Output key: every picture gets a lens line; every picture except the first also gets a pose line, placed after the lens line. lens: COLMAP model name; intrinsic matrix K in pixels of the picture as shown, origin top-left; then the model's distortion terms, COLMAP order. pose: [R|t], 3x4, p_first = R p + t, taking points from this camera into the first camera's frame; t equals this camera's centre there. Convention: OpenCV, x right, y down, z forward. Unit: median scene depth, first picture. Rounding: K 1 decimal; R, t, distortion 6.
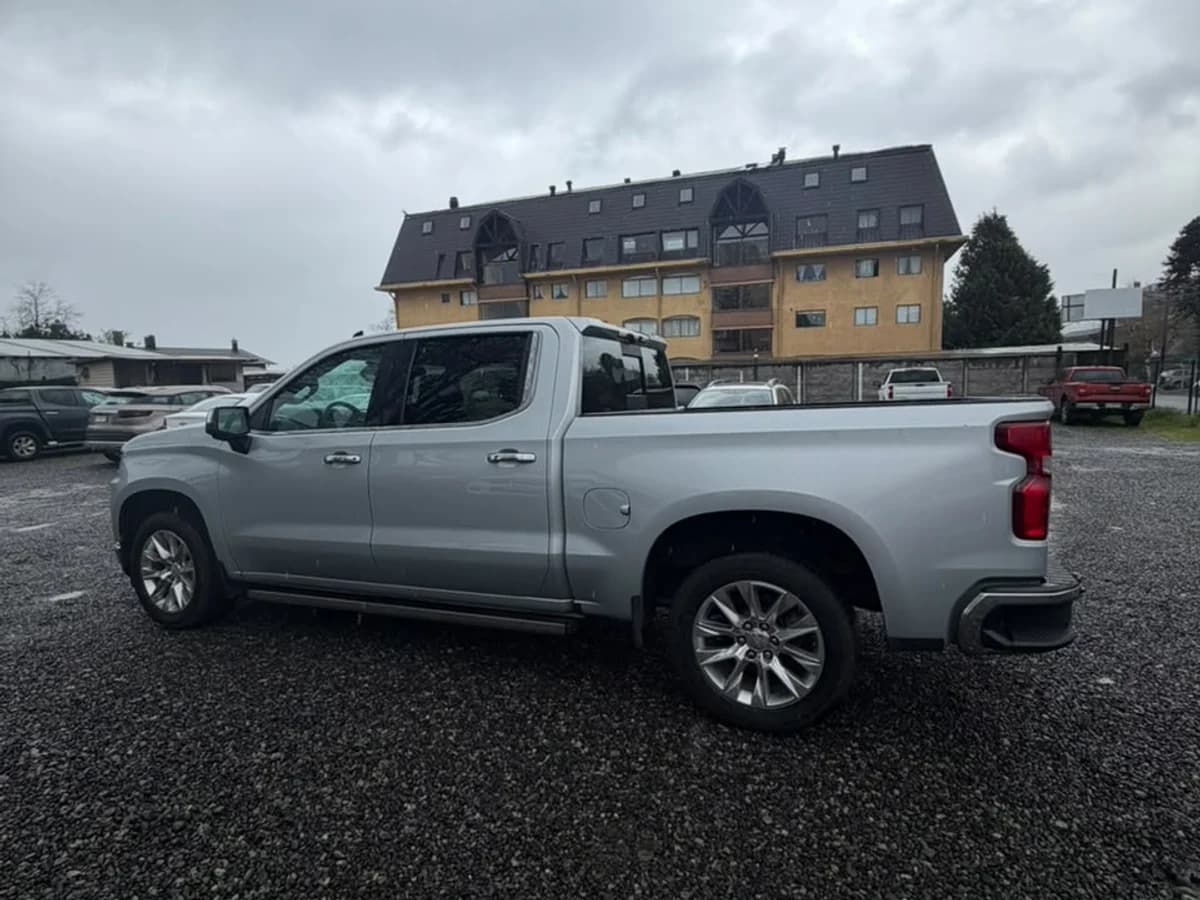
lens RADIAL K [[675.4, 0, 628.7], [0, 675.4, 456.4], [0, 0, 1]] dist [-0.000710, -0.000995]
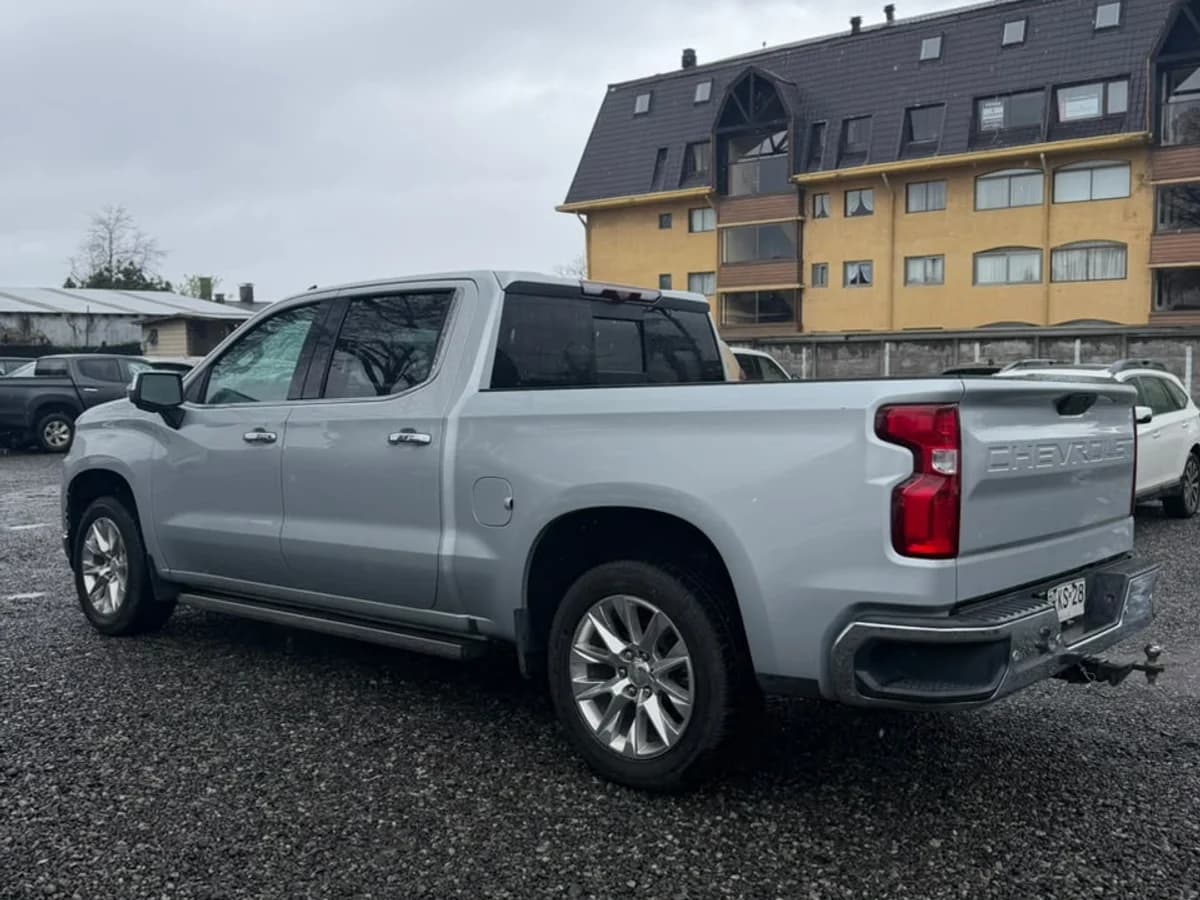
lens RADIAL K [[1198.0, 0, 597.2], [0, 1198.0, 469.5], [0, 0, 1]] dist [0.180177, -0.404840]
pose [[0.941088, 0.046195, -0.334991, 0.136072], [-0.053648, 0.998475, -0.013024, 0.011707], [0.333879, 0.030228, 0.942131, -0.081922]]
